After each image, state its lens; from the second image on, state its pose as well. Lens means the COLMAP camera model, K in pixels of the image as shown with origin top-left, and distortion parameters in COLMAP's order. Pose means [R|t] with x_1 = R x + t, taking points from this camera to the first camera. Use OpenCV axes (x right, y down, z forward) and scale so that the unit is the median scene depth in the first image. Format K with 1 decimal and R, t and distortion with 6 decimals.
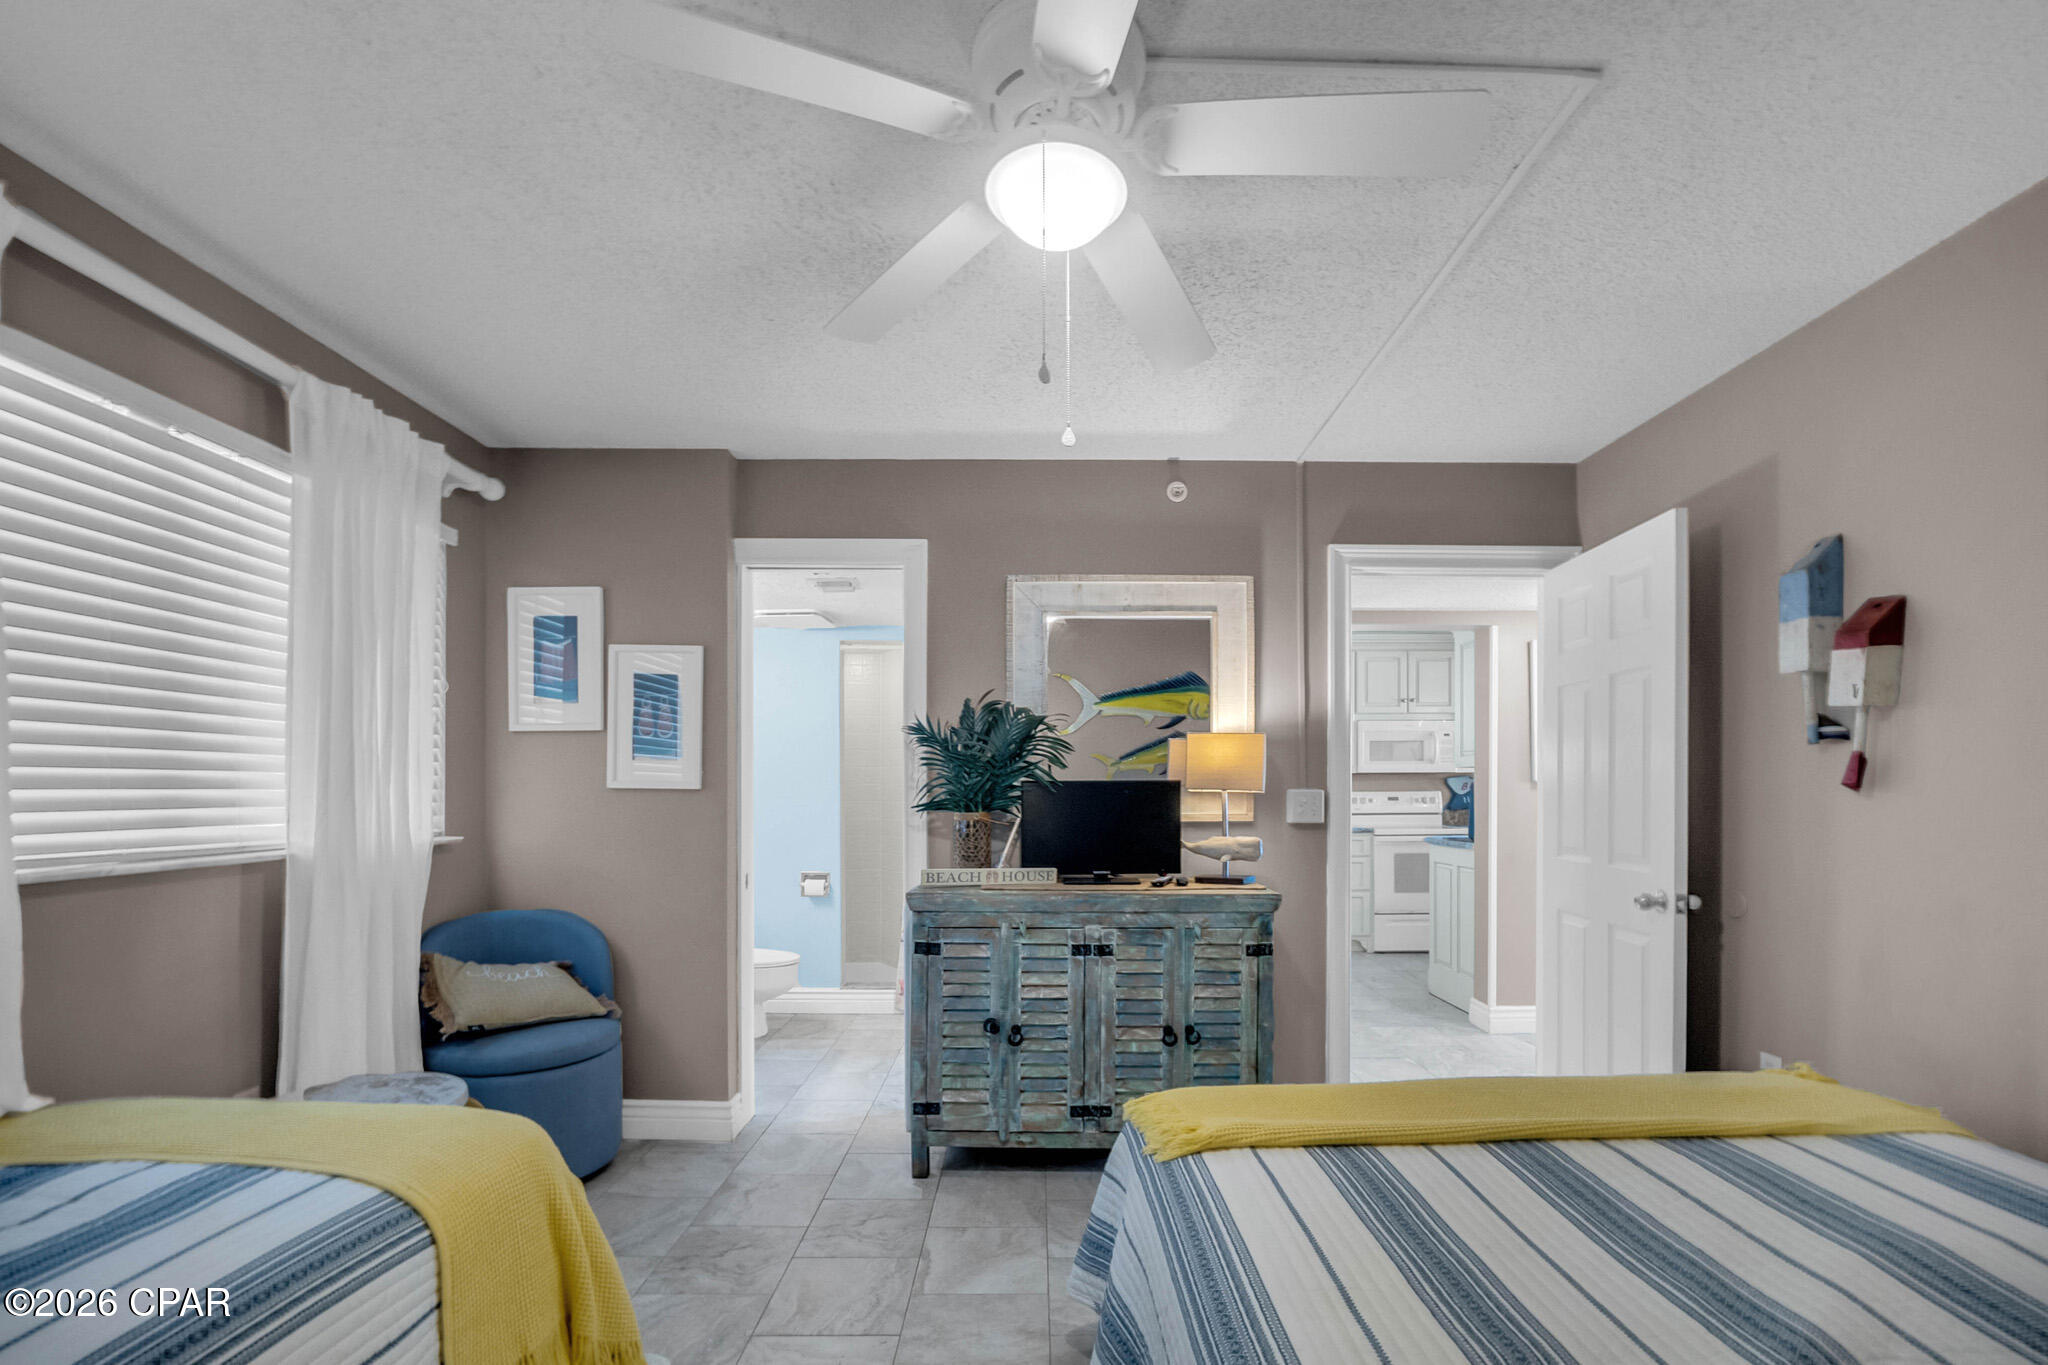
lens RADIAL K [[880.5, 0, 1040.9], [0, 880.5, 782.4], [0, 0, 1]] dist [-0.014355, 0.001415]
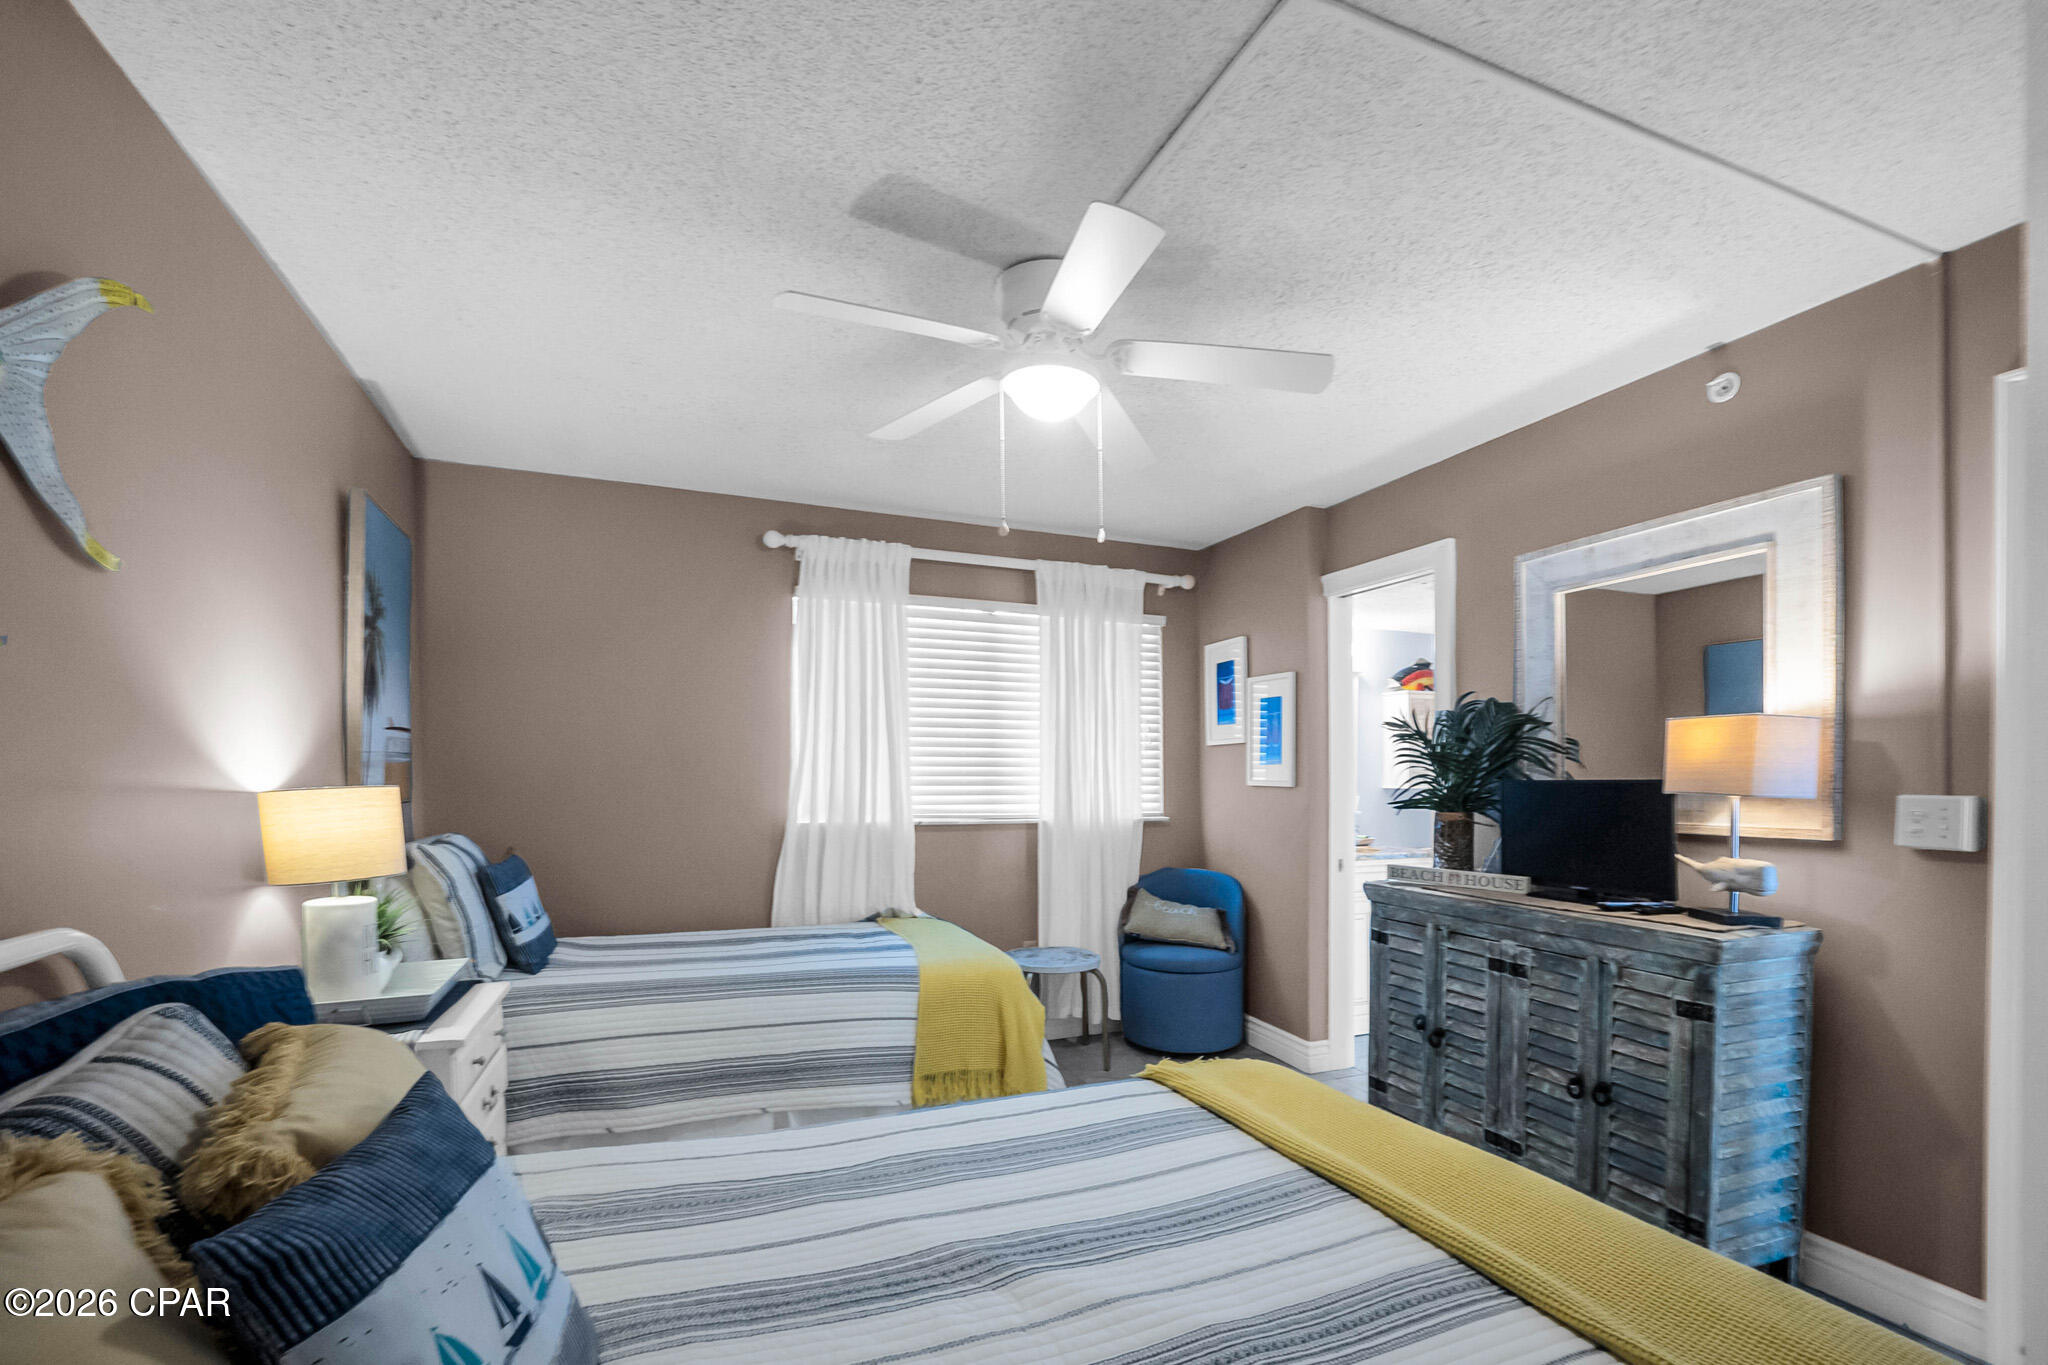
lens RADIAL K [[897.3, 0, 1050.7], [0, 897.3, 805.8], [0, 0, 1]] dist [-0.010940, 0.000074]
pose [[0.383721, 0.028001, -0.923025, 0.723288], [0.003896, 0.999482, 0.031940, -0.007775], [0.923441, -0.015852, 0.383413, 0.213340]]
